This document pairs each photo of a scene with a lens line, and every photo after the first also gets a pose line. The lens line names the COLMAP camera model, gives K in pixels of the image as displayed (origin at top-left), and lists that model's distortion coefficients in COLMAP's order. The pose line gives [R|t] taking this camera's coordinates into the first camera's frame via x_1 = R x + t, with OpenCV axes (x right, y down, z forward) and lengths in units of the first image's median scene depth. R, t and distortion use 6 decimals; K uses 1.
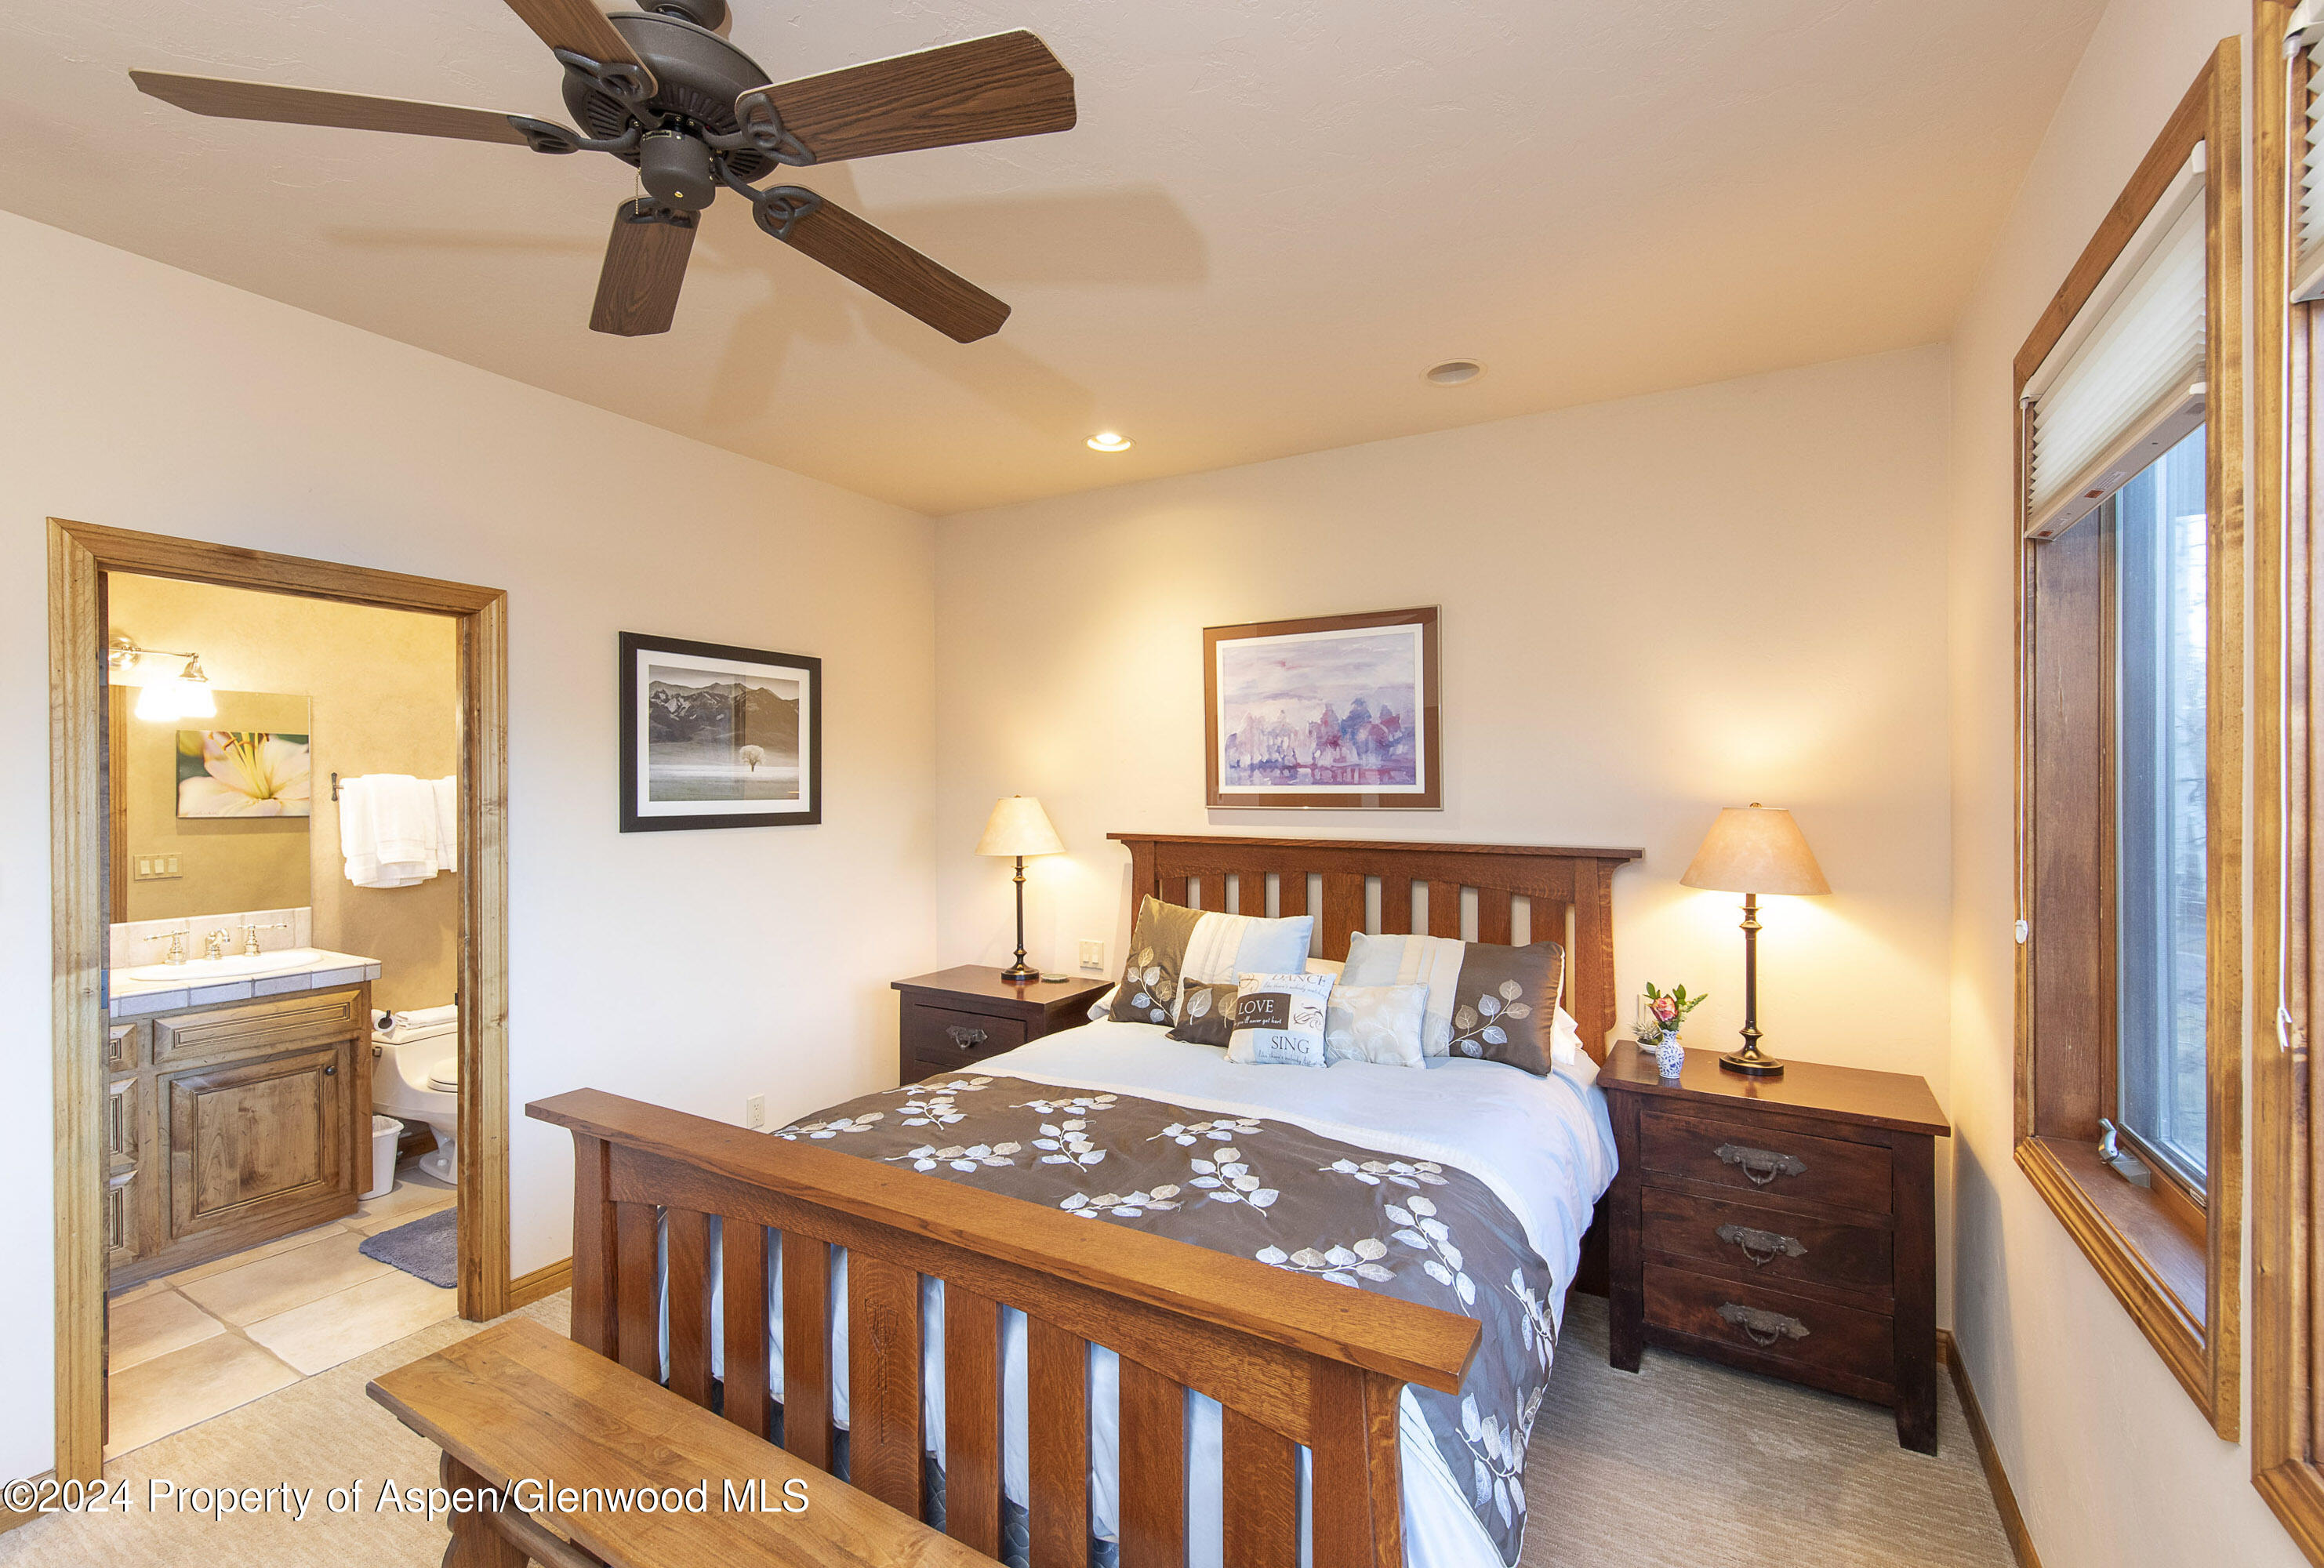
lens RADIAL K [[997.2, 0, 1162.0], [0, 997.2, 784.0], [0, 0, 1]] dist [0.001091, 0.000167]
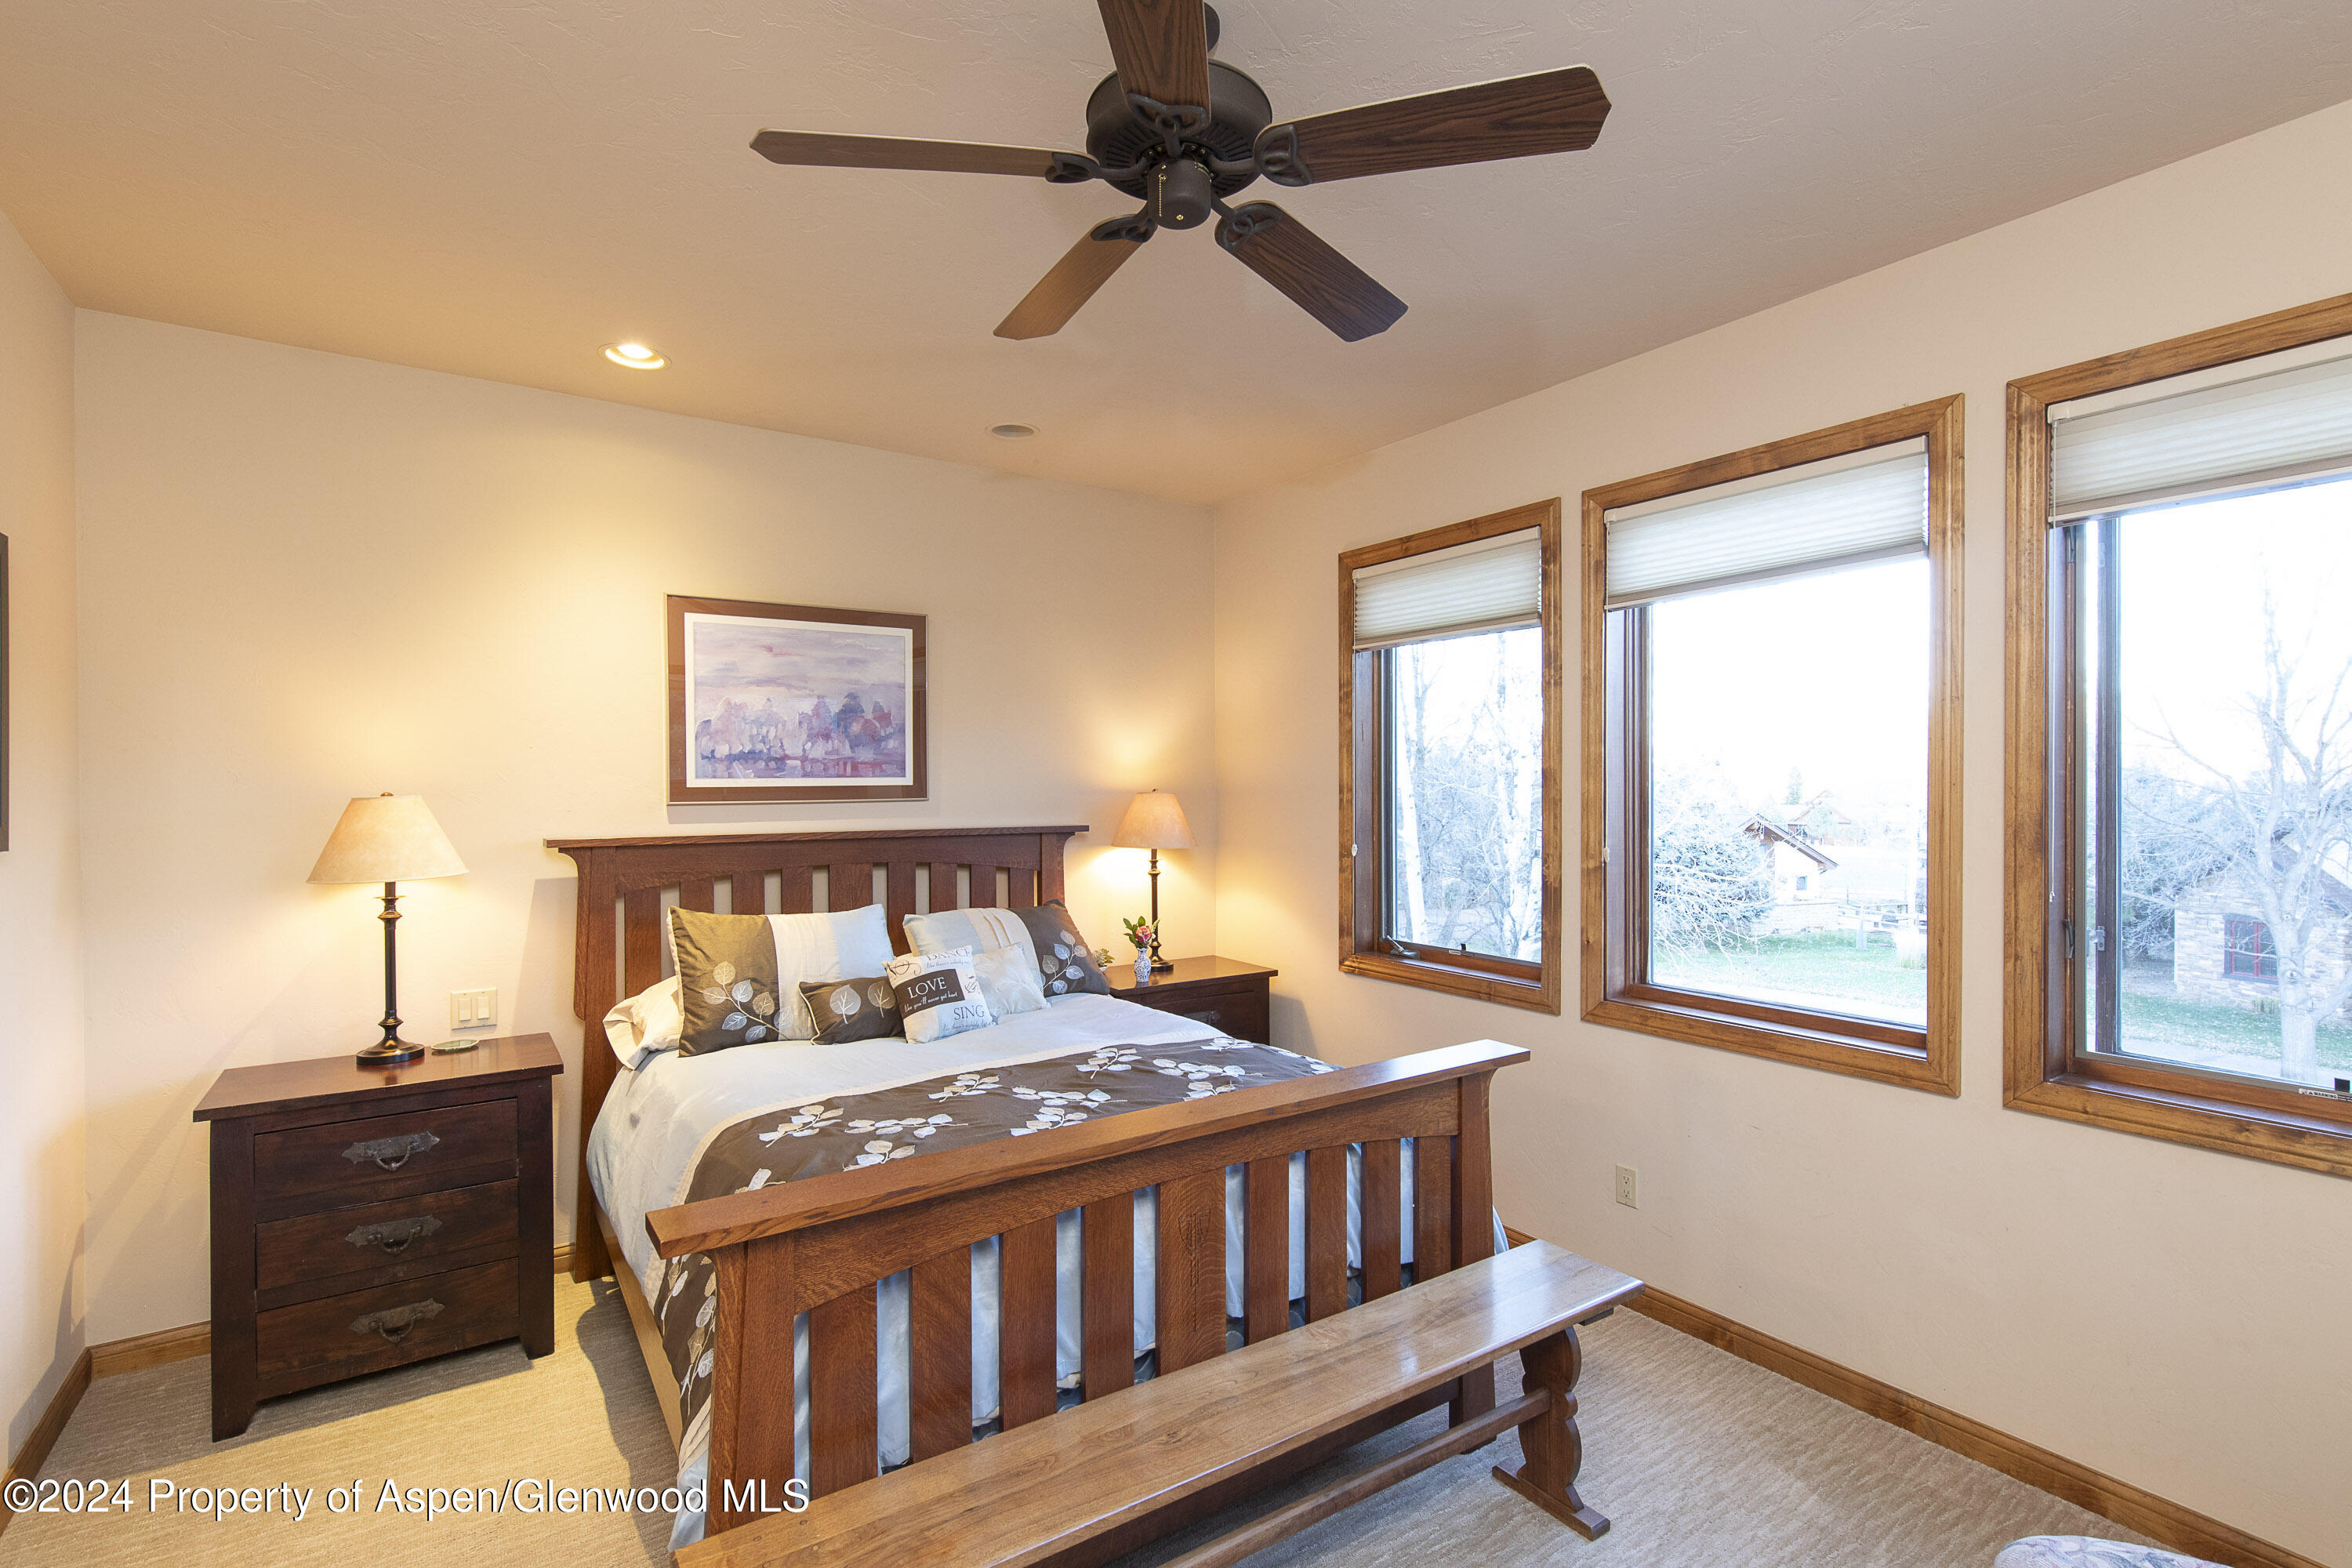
lens RADIAL K [[1089.8, 0, 1176.0], [0, 1089.8, 784.0], [0, 0, 1]] dist [-0.001269, -0.000210]
pose [[0.434017, -0.003026, 0.900900, -0.685693], [0.005818, 0.999983, 0.000556, 0.009390], [-0.900886, 0.005000, 0.434027, 0.222966]]
